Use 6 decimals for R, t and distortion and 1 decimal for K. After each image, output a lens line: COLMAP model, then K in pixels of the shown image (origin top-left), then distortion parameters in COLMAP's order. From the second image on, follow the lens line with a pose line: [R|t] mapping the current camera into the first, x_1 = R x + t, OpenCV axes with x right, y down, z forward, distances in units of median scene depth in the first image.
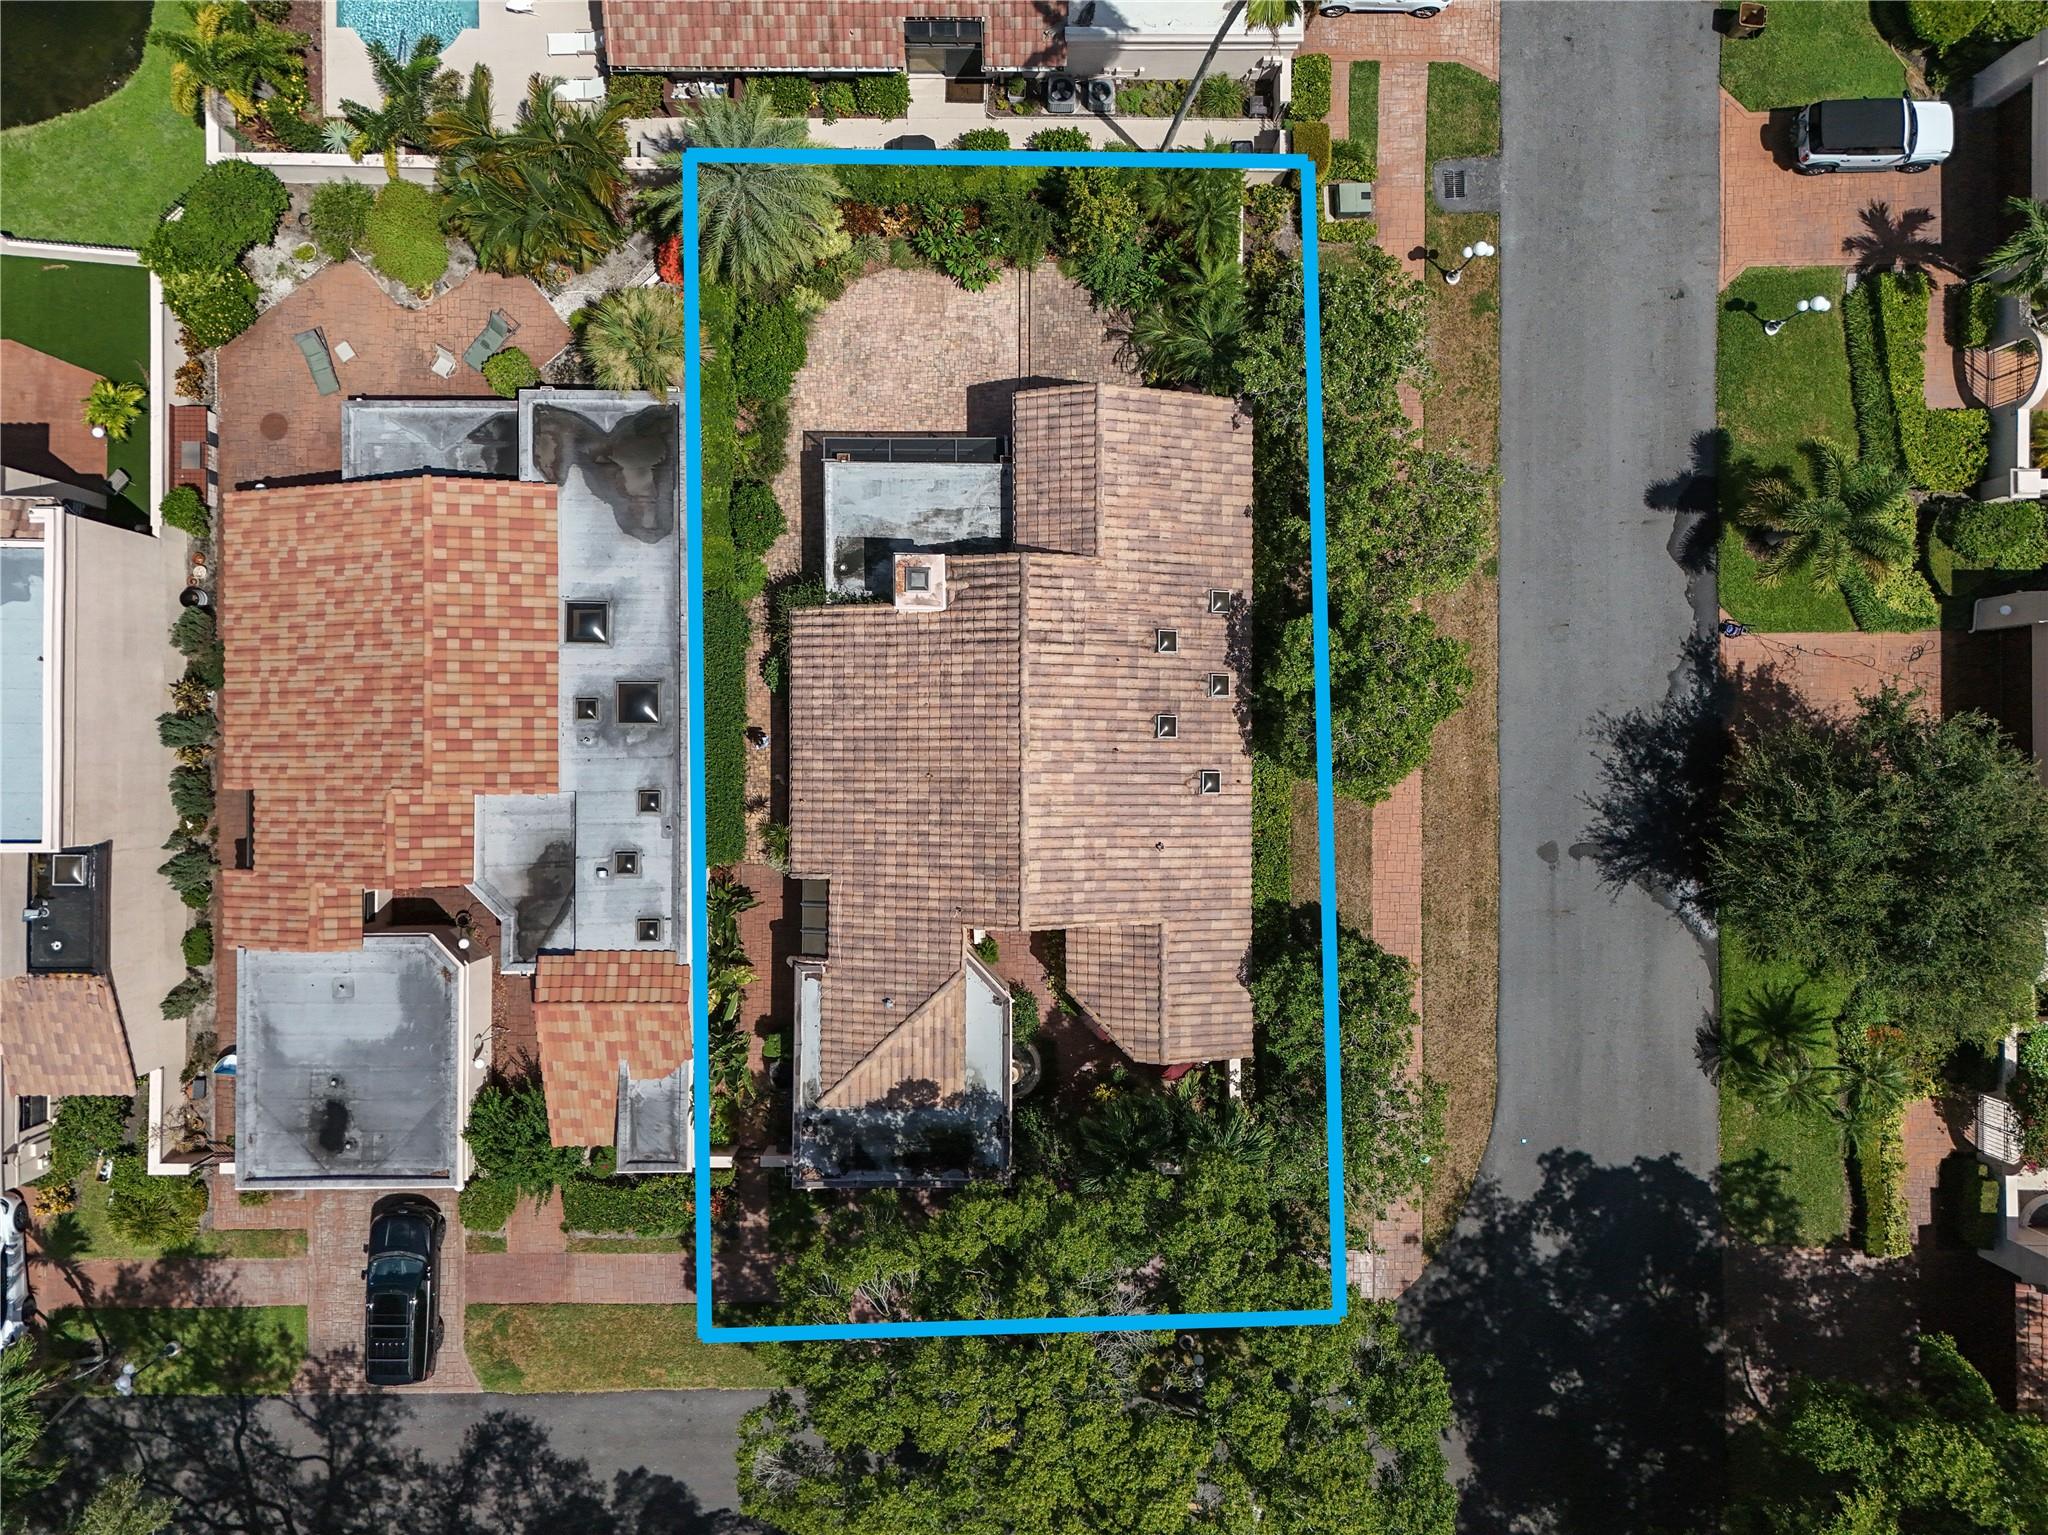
lens RADIAL K [[1658.6, 0, 1019.0], [0, 1658.6, 748.5], [0, 0, 1]] dist [0.052133, 0.006287]
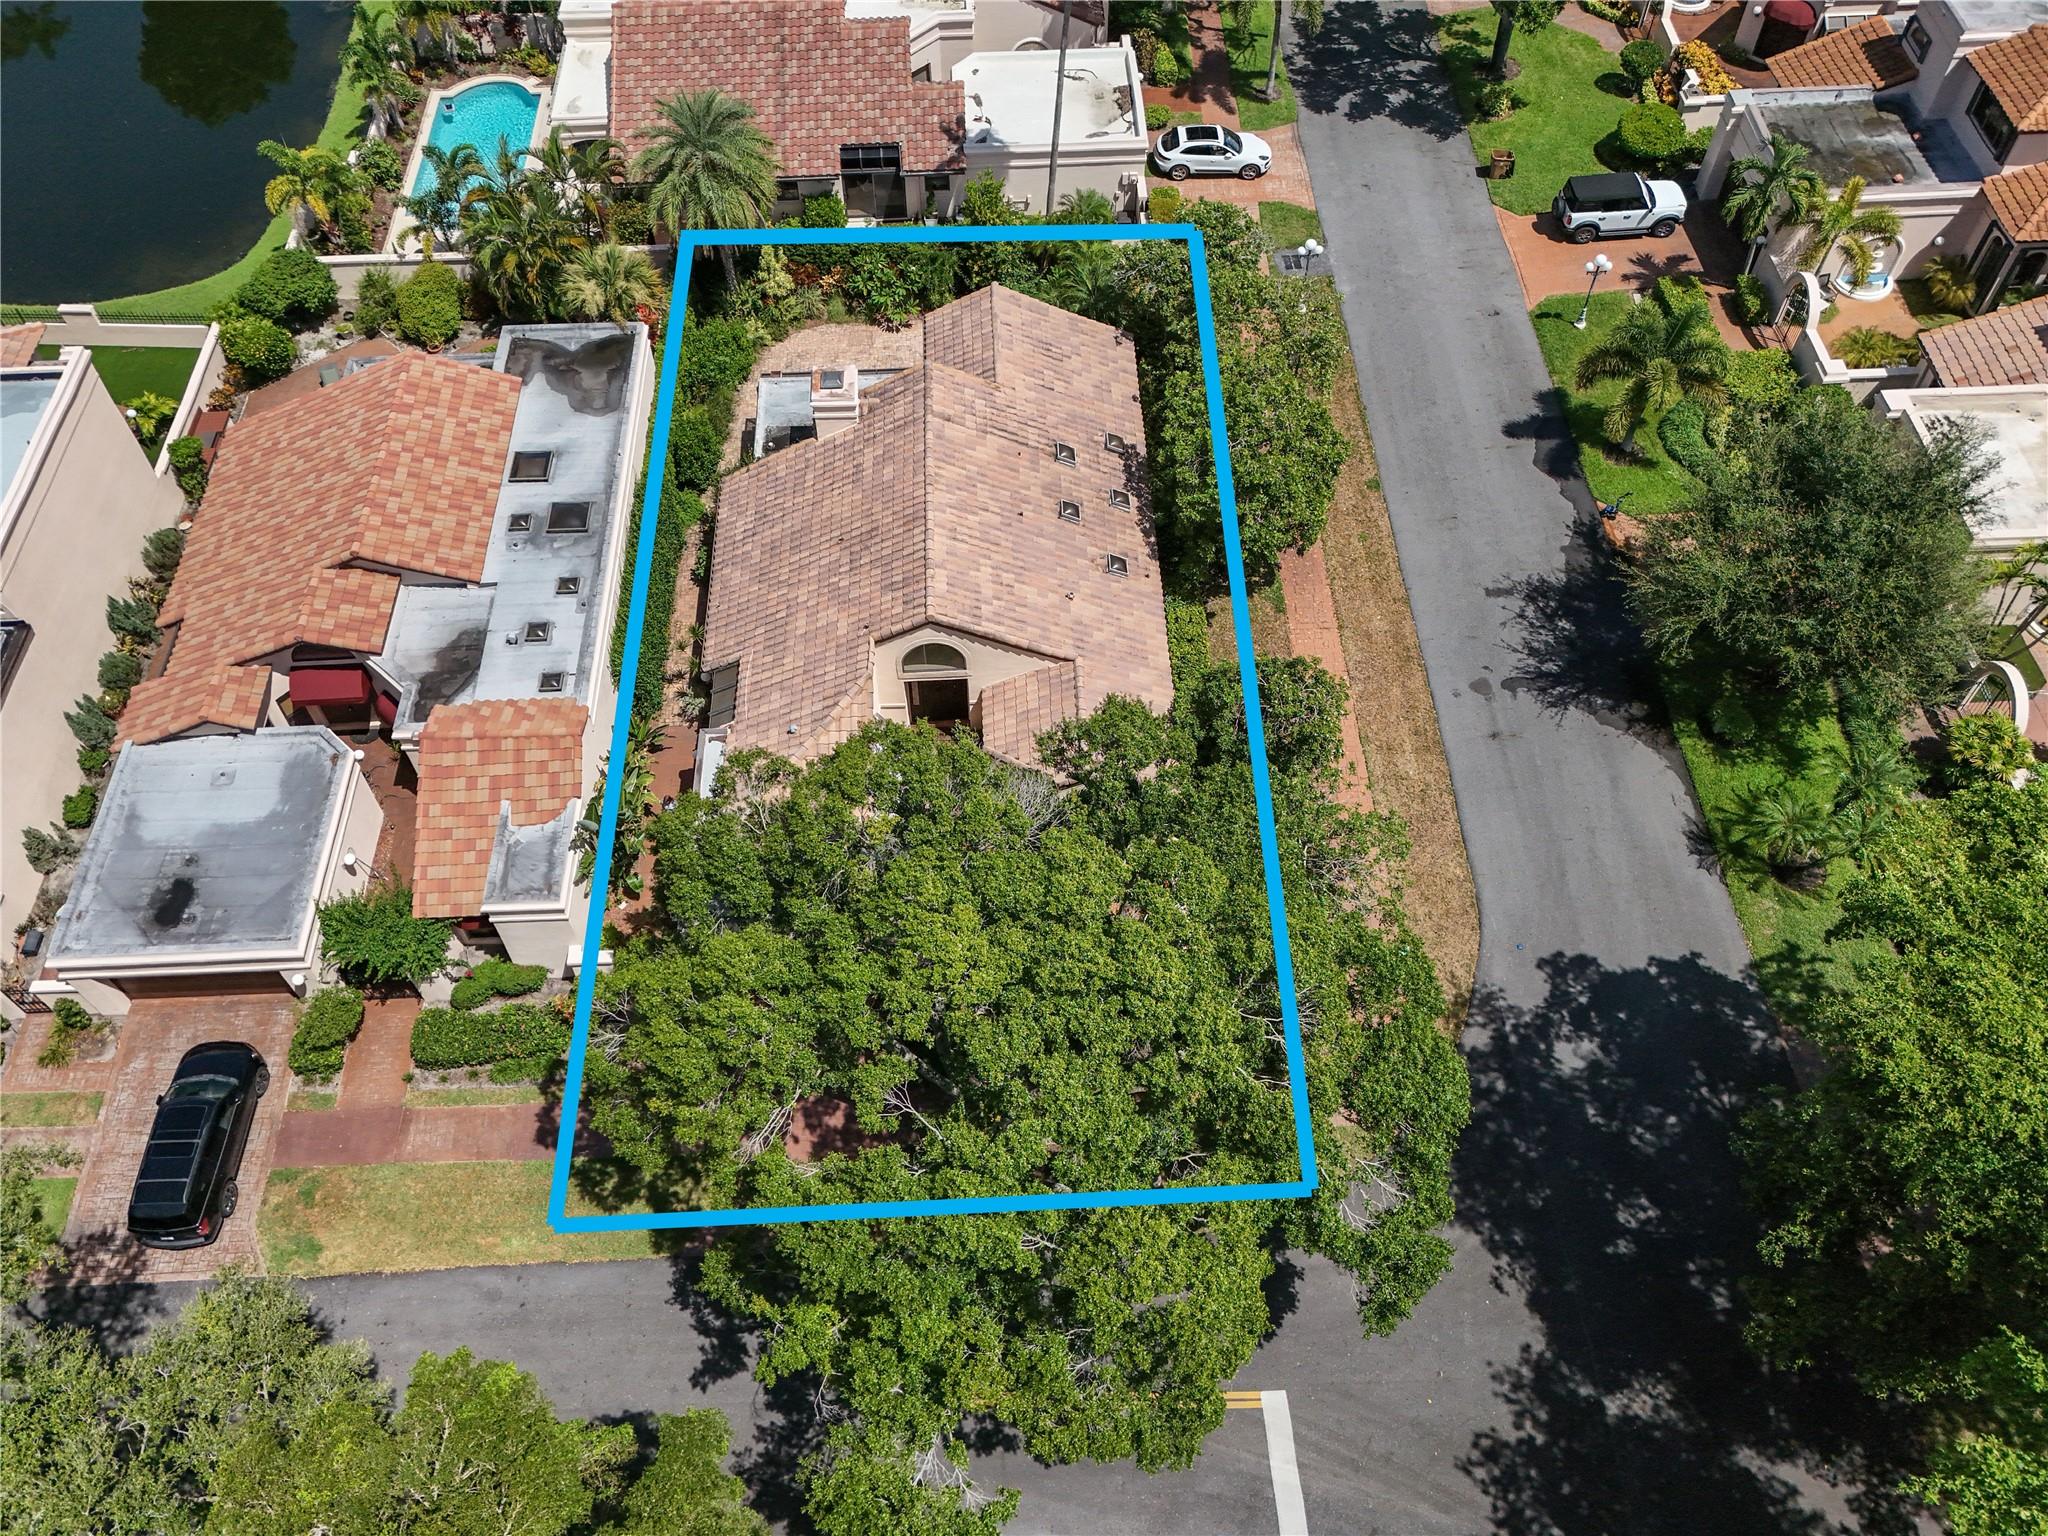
lens RADIAL K [[1752.9, 0, 1022.3], [0, 1752.9, 702.1], [0, 0, 1]] dist [0.051284, -0.009319]
pose [[0.998738, -0.049969, -0.005138, 0.054402], [0.035836, 0.780439, -0.624204, 0.713545], [0.035201, 0.623232, 0.781244, 0.192437]]
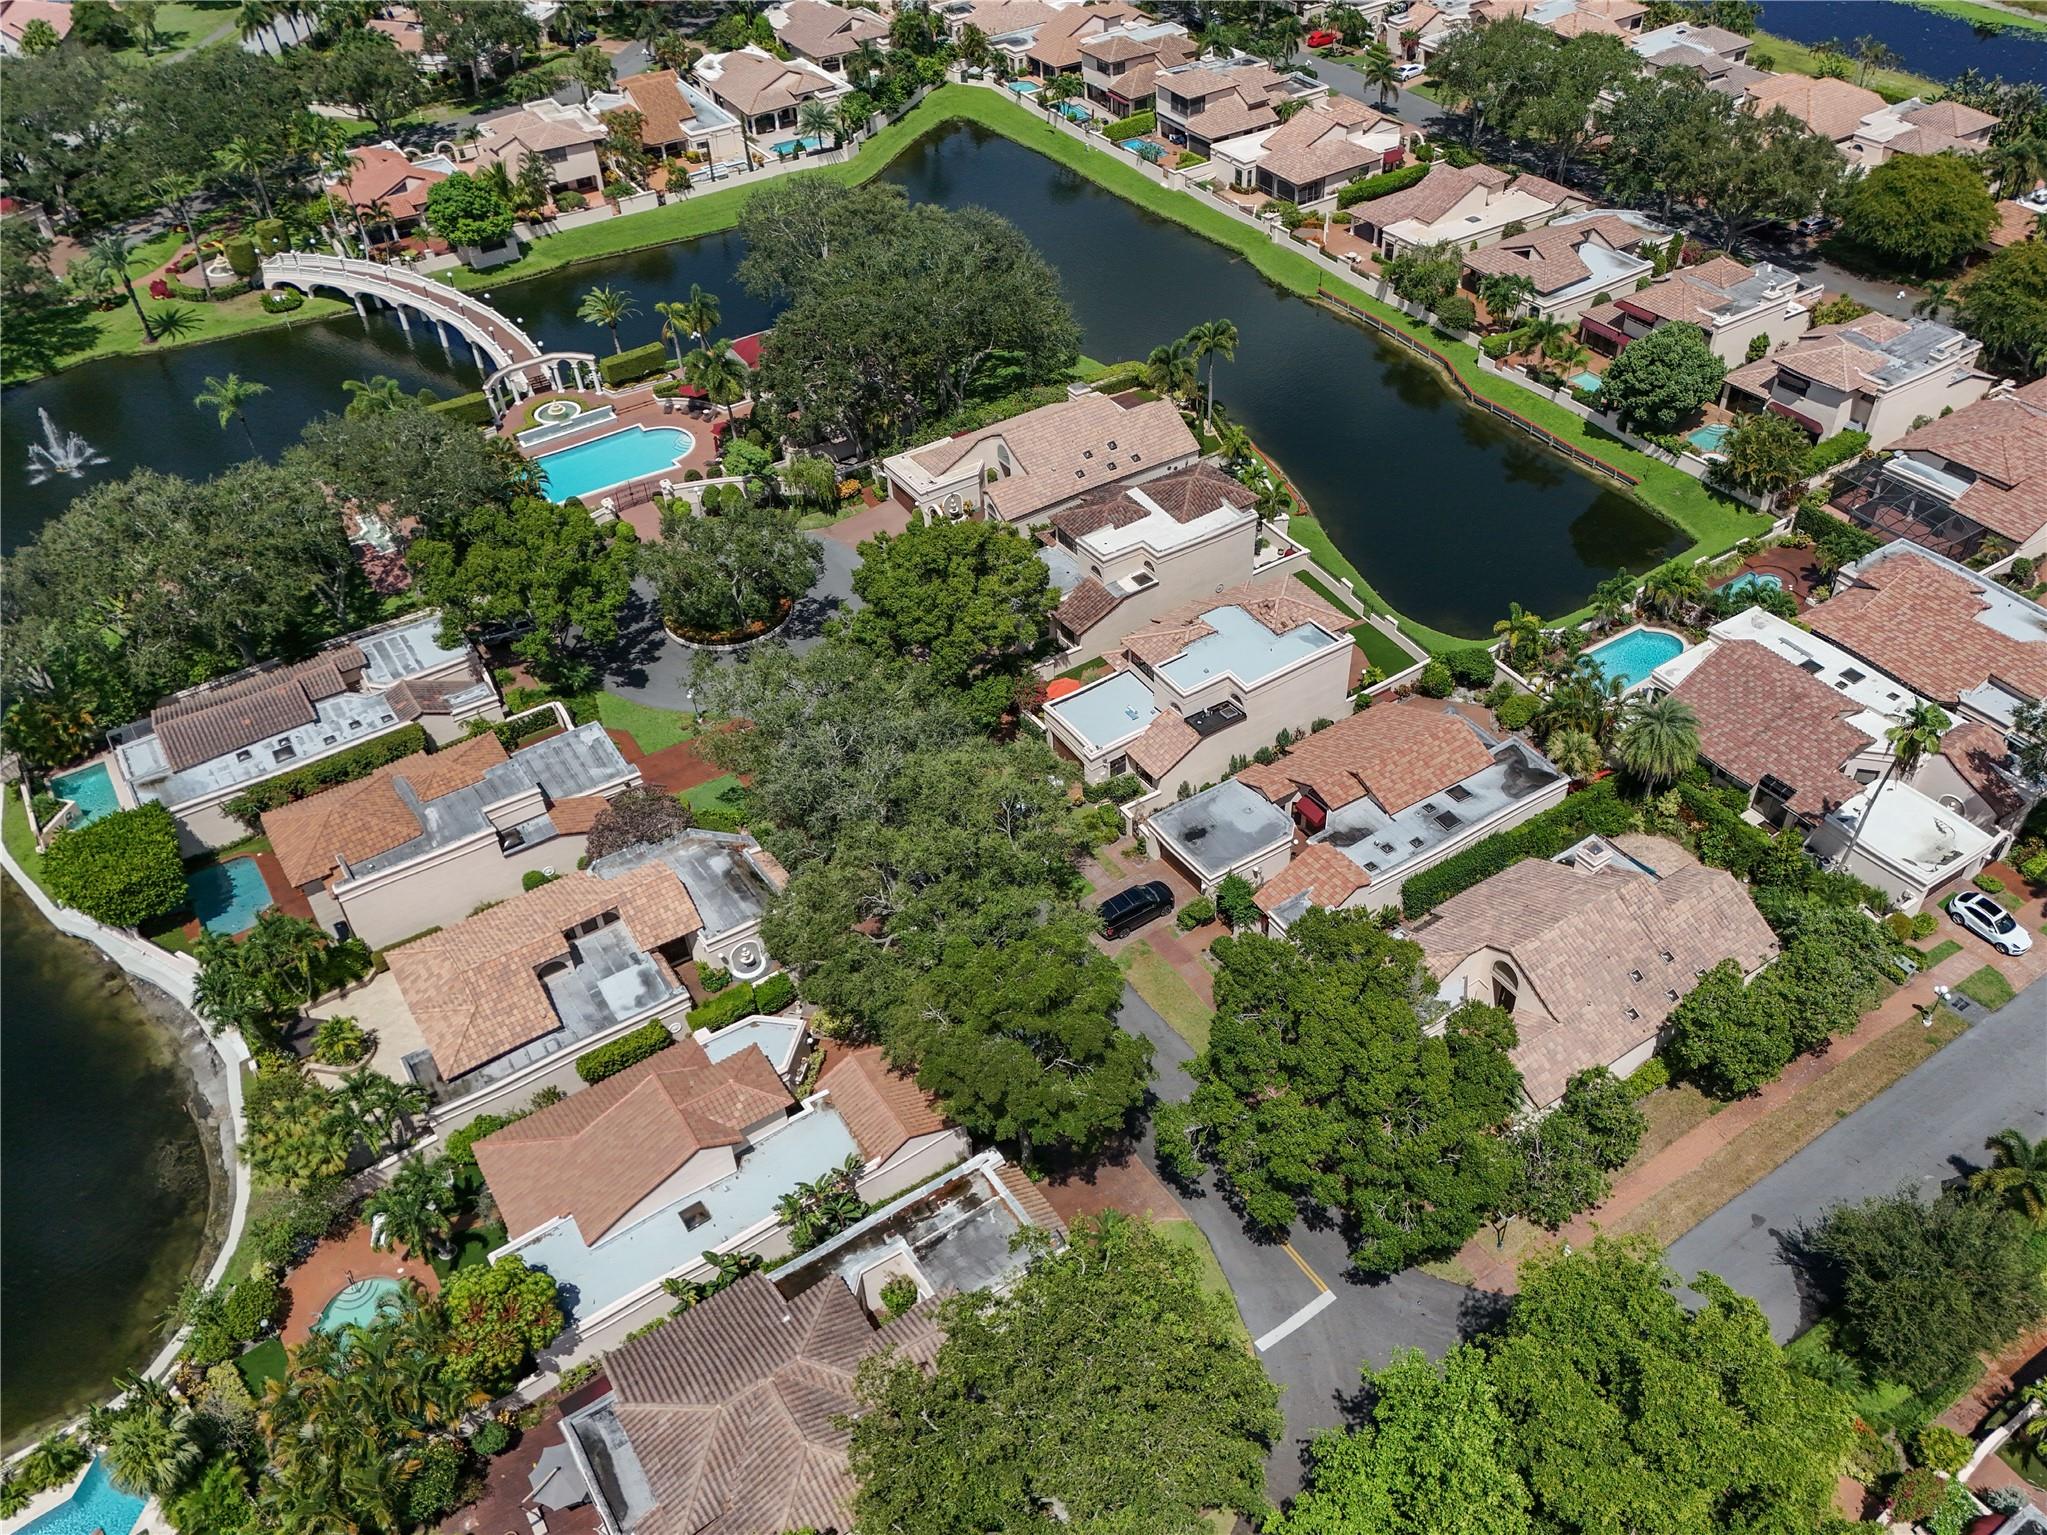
lens RADIAL K [[1752.0, 0, 1021.8], [0, 1752.0, 701.6], [0, 0, 1]] dist [0.051284, -0.009319]
pose [[0.546277, 0.500174, -0.671868, 0.846174], [-0.836446, 0.367934, -0.406181, 1.195932], [0.044042, 0.783869, 0.619363, -0.506663]]
